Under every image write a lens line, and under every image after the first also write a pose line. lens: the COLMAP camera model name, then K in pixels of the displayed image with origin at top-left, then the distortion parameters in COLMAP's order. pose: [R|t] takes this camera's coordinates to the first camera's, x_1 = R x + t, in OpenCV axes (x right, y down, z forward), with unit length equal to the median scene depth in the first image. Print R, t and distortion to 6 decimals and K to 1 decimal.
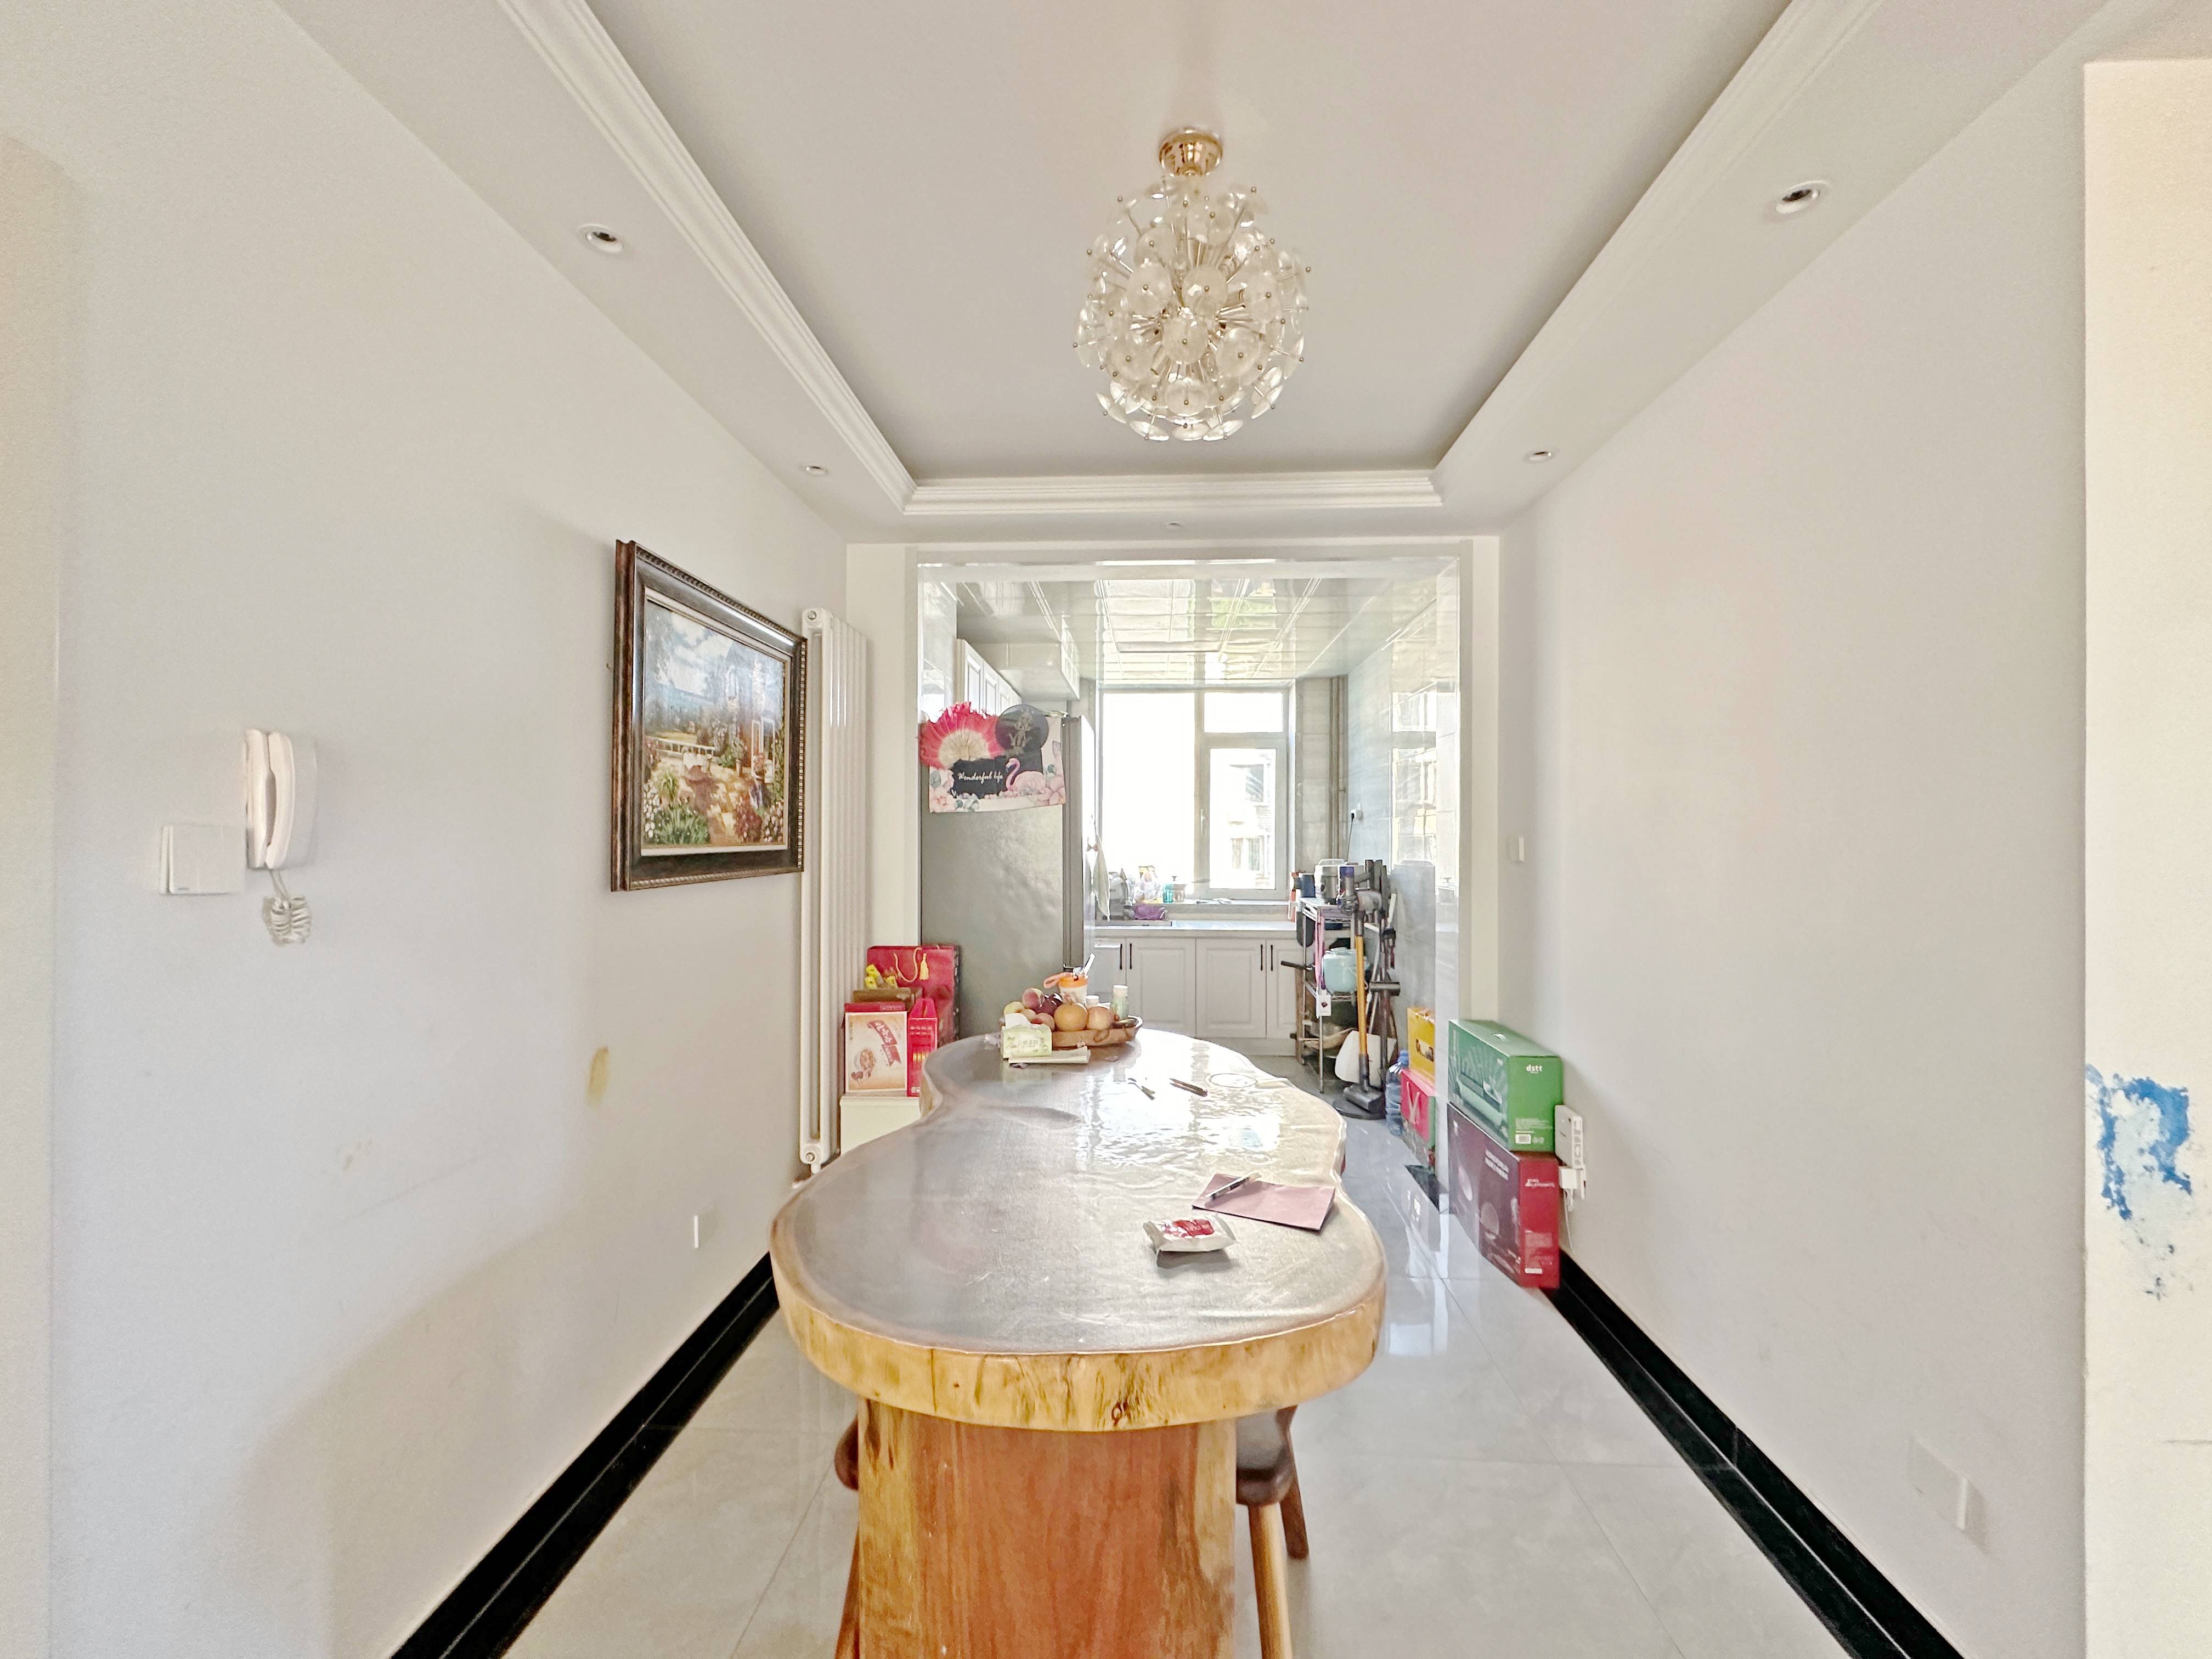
lens RADIAL K [[886.2, 0, 1108.1], [0, 886.2, 830.7], [0, 0, 1]] dist [-0.017812, 0.000003]
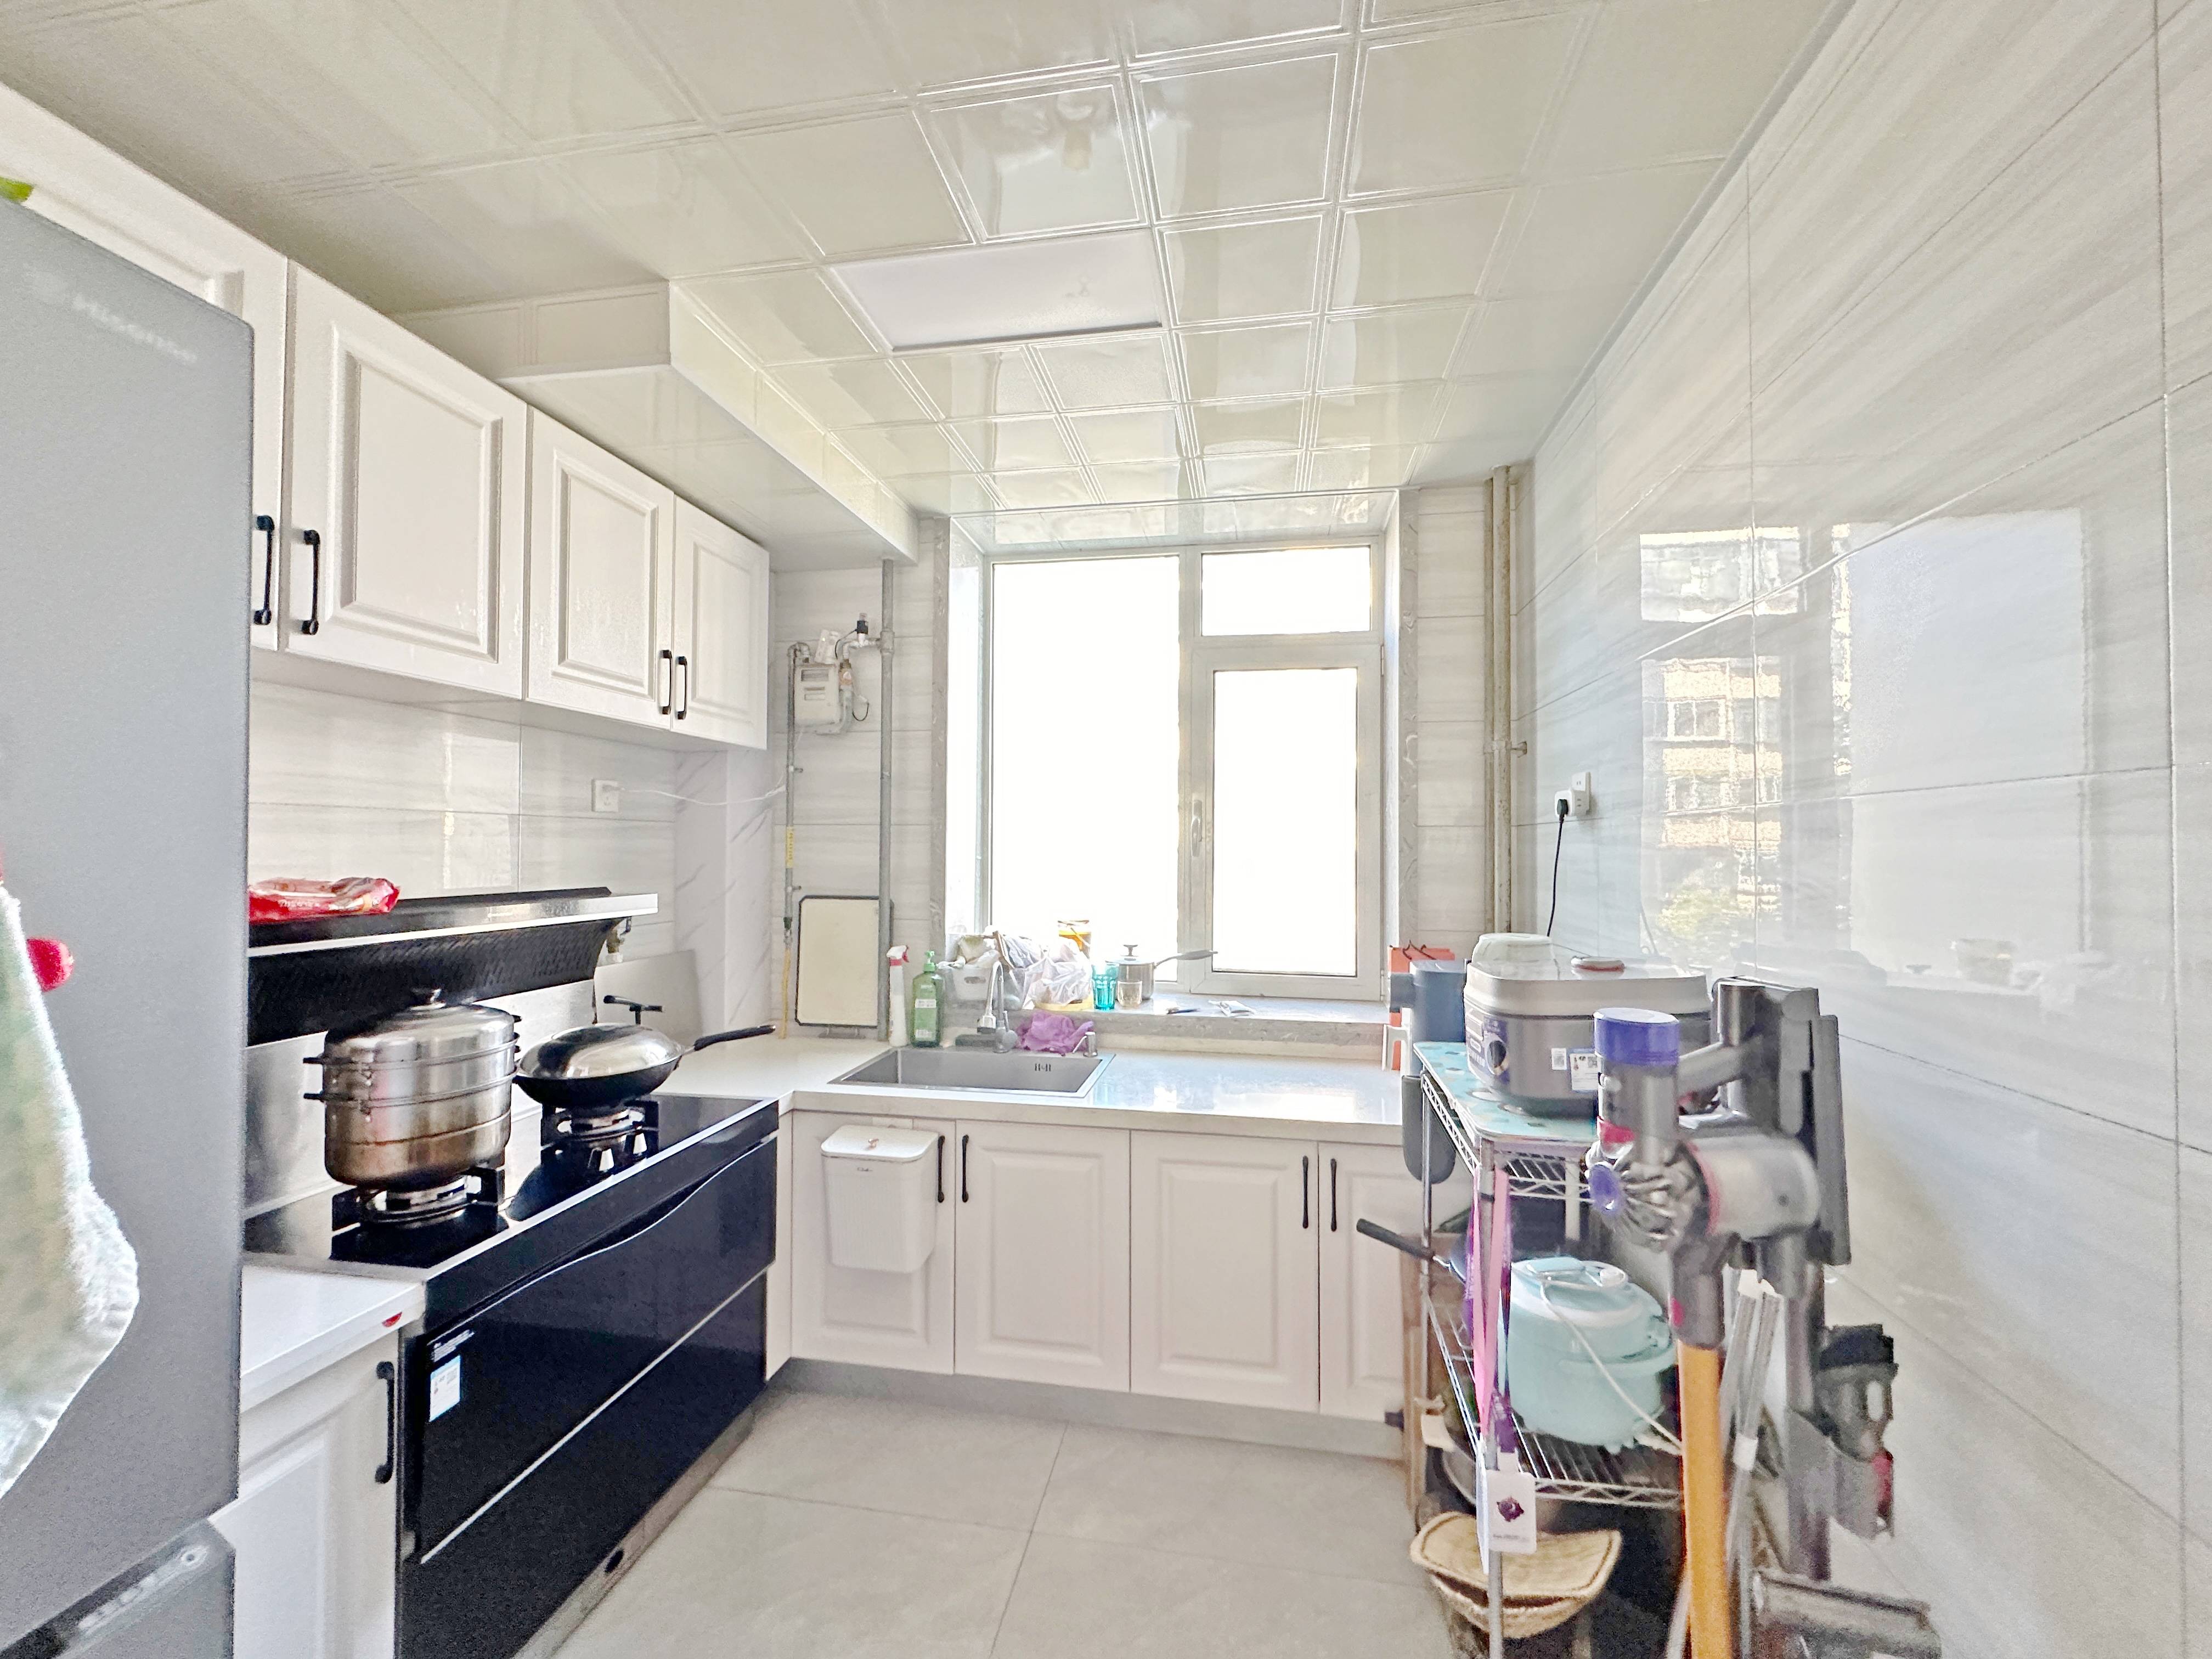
lens RADIAL K [[886.2, 0, 1107.5], [0, 886.2, 826.9], [0, 0, 1]] dist [-0.017812, 0.000003]
pose [[0.993050, -0.001412, -0.117684, 0.121237], [-0.000966, 0.999796, -0.020152, -0.001078], [0.117689, 0.020126, 0.992847, 0.561445]]
